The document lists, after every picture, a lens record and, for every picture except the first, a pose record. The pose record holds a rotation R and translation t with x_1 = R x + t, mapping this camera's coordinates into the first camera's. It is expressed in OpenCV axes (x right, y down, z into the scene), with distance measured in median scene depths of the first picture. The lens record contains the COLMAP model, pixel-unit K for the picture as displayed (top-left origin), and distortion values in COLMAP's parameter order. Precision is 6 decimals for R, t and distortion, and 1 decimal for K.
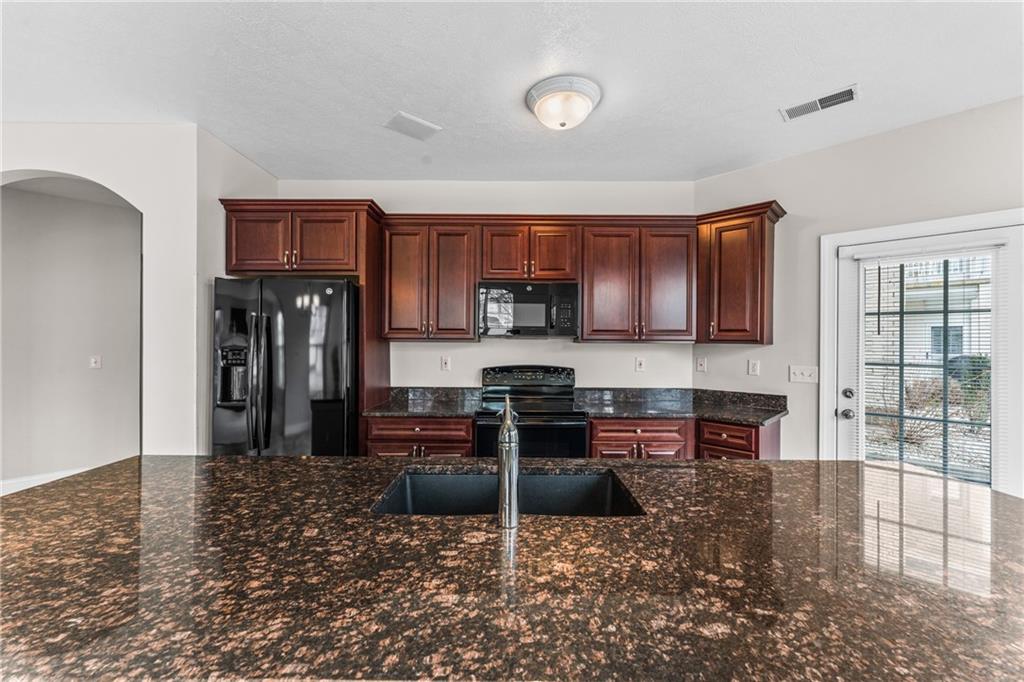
lens RADIAL K [[369.0, 0, 512.4], [0, 369.0, 349.0], [0, 0, 1]] dist [-0.000845, -0.000053]
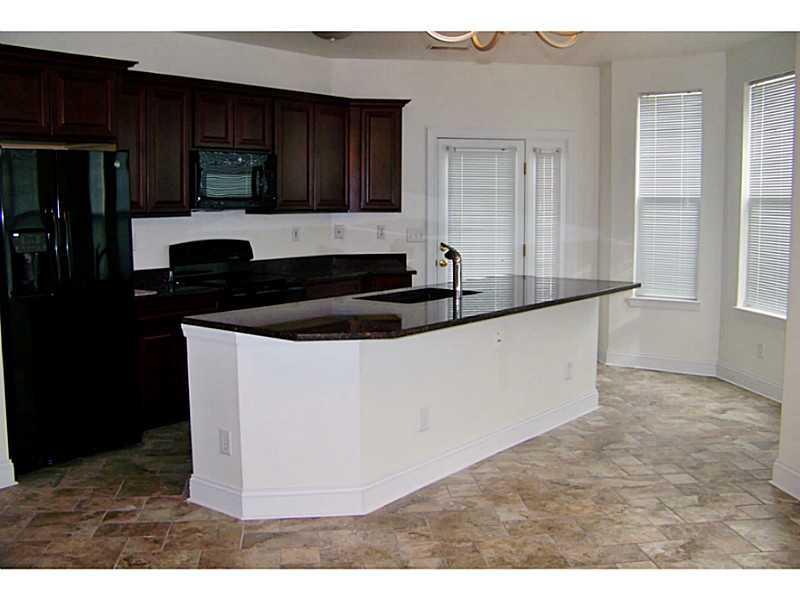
lens RADIAL K [[831.8, 0, 400.0], [0, 831.8, 300.0], [0, 0, 1]] dist [-0.271816, 0.406805]
pose [[0.606856, -0.099019, 0.788620, -1.334662], [0.007435, 0.992873, 0.118943, -0.047228], [-0.794777, -0.066318, 0.603267, -0.616913]]
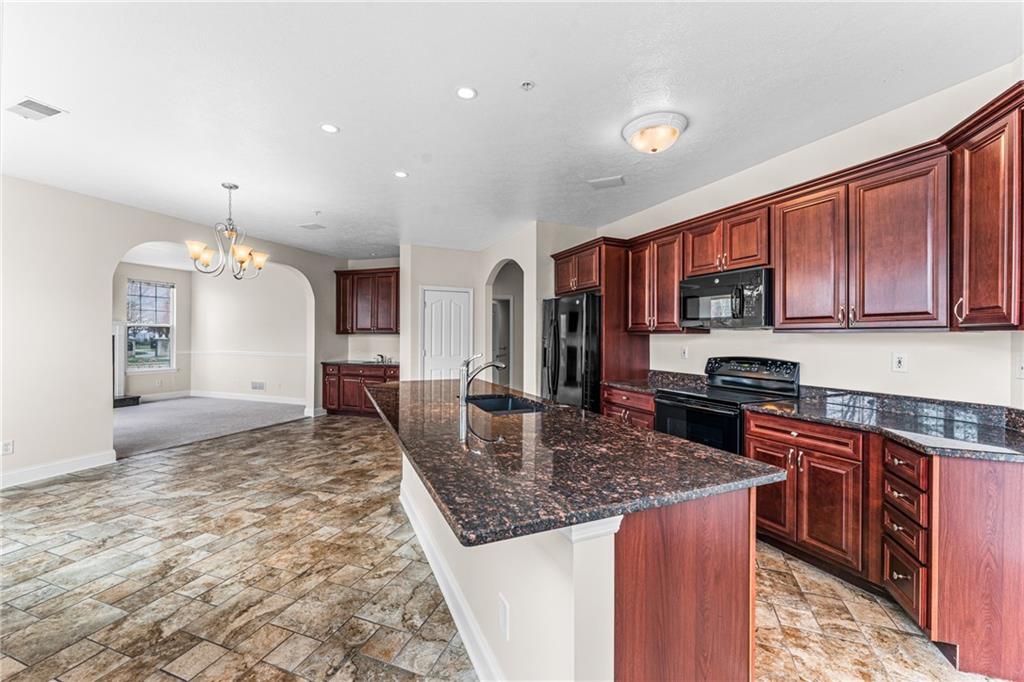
lens RADIAL K [[409.2, 0, 512.0], [0, 409.2, 341.0], [0, 0, 1]] dist [-0.000136, 0.000107]
pose [[0.423450, 0.007433, -0.905889, 0.774913], [-0.008359, 0.999956, 0.004298, 0.003821], [0.905881, 0.005753, 0.423494, -0.012683]]
